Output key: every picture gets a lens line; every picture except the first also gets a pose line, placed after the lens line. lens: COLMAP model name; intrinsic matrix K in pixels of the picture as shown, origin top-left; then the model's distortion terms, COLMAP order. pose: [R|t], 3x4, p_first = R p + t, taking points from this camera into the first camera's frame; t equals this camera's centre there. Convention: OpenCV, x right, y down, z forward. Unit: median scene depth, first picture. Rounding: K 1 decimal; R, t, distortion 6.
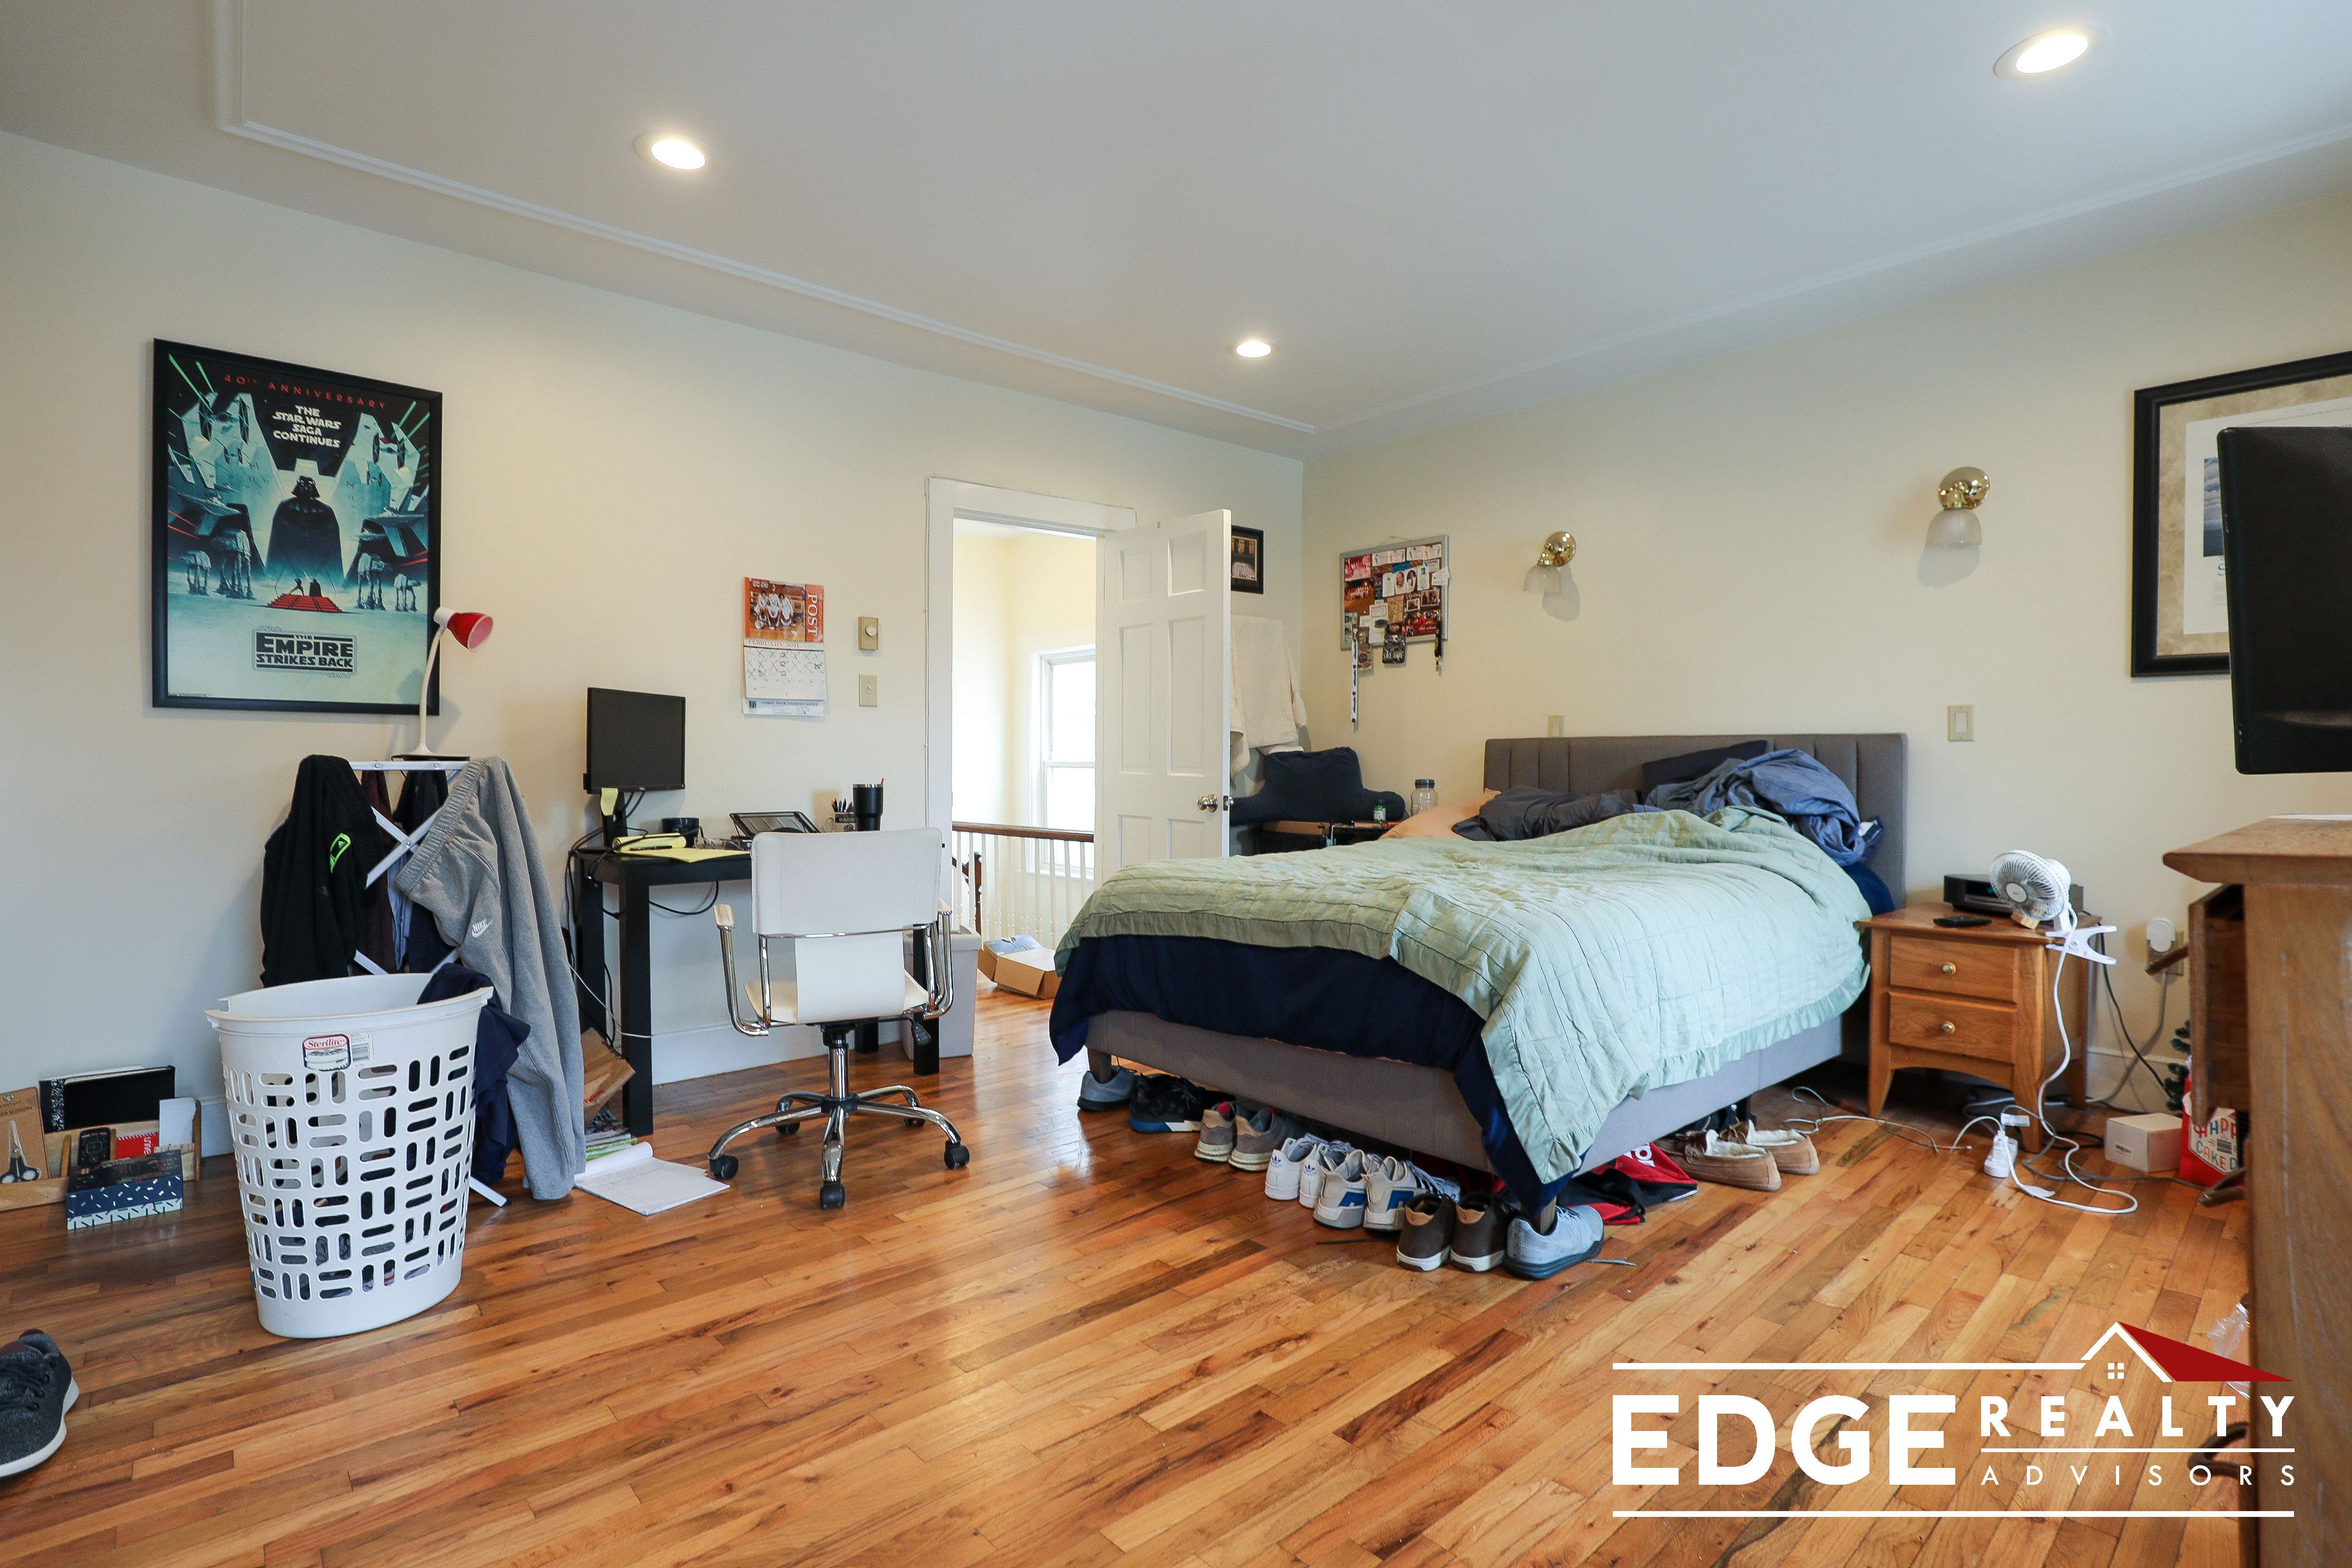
lens RADIAL K [[1089.7, 0, 1193.5], [0, 1089.7, 783.3], [0, 0, 1]] dist [-0.025889, -0.000144]
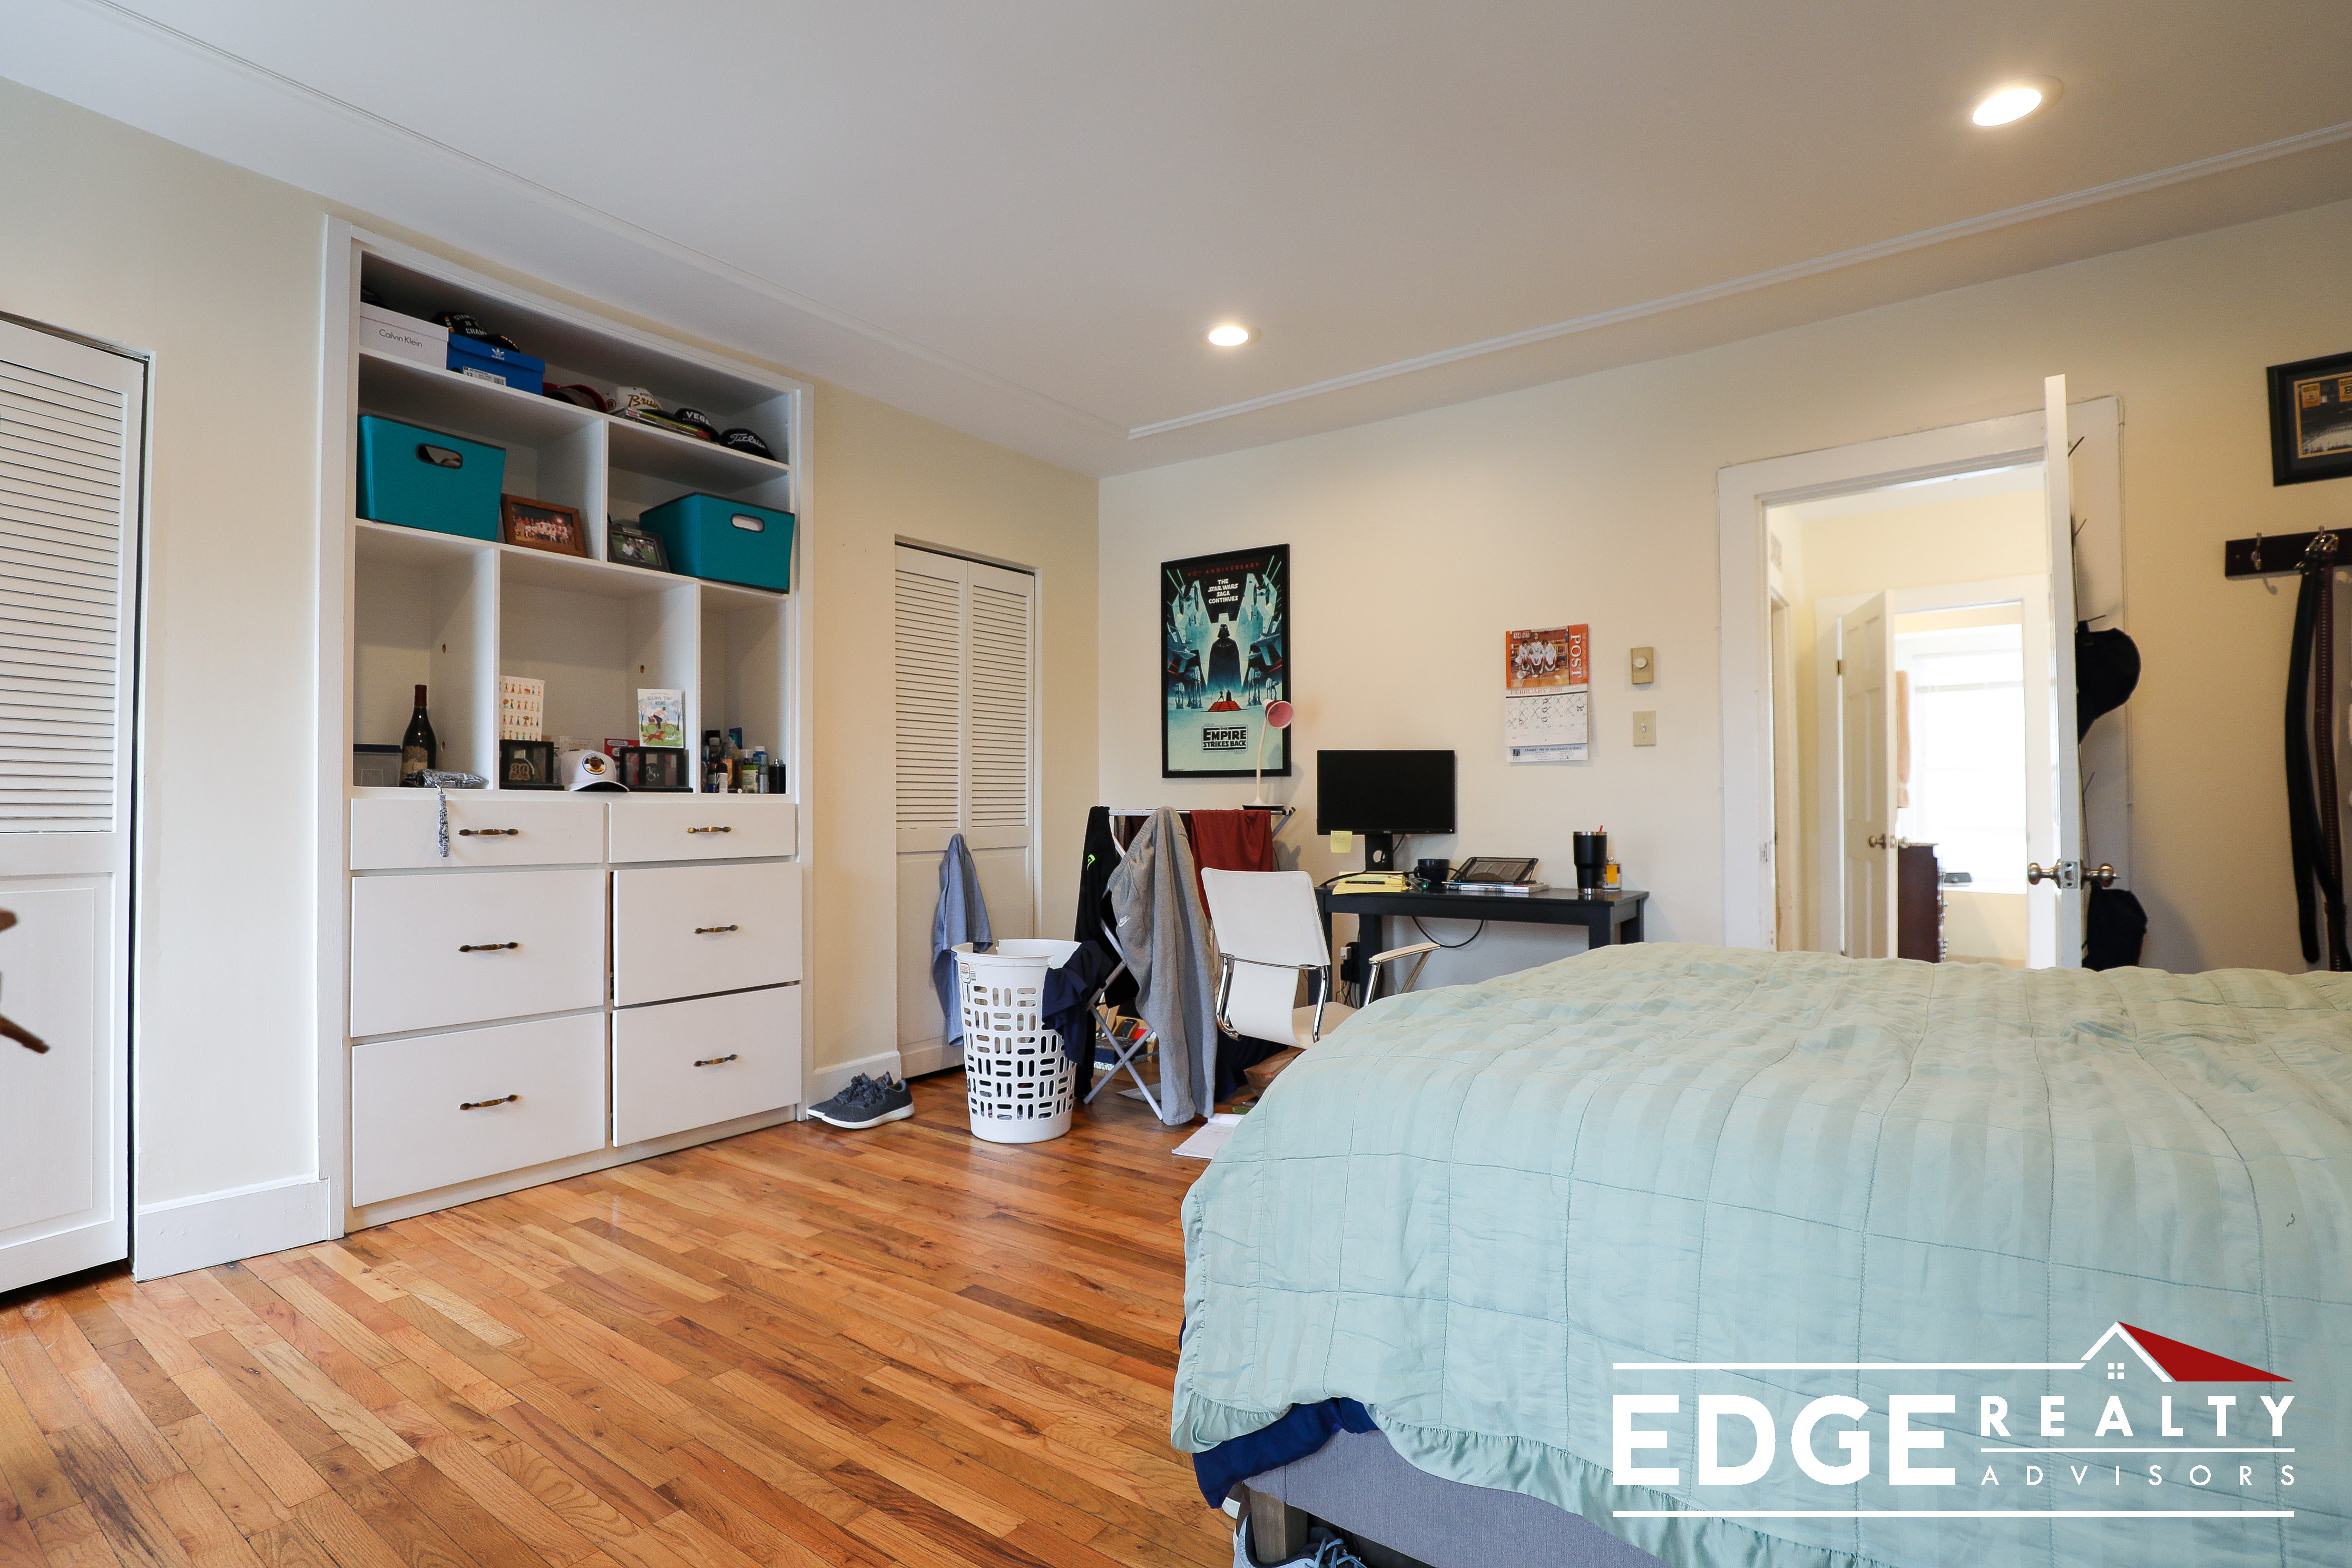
lens RADIAL K [[1089.7, 0, 1187.3], [0, 1089.7, 790.0], [0, 0, 1]] dist [-0.025889, -0.000144]
pose [[0.237124, -0.020211, -0.971269, 0.670749], [-0.013371, 0.999621, -0.024065, -0.010512], [0.971387, 0.018693, 0.236764, 0.581838]]
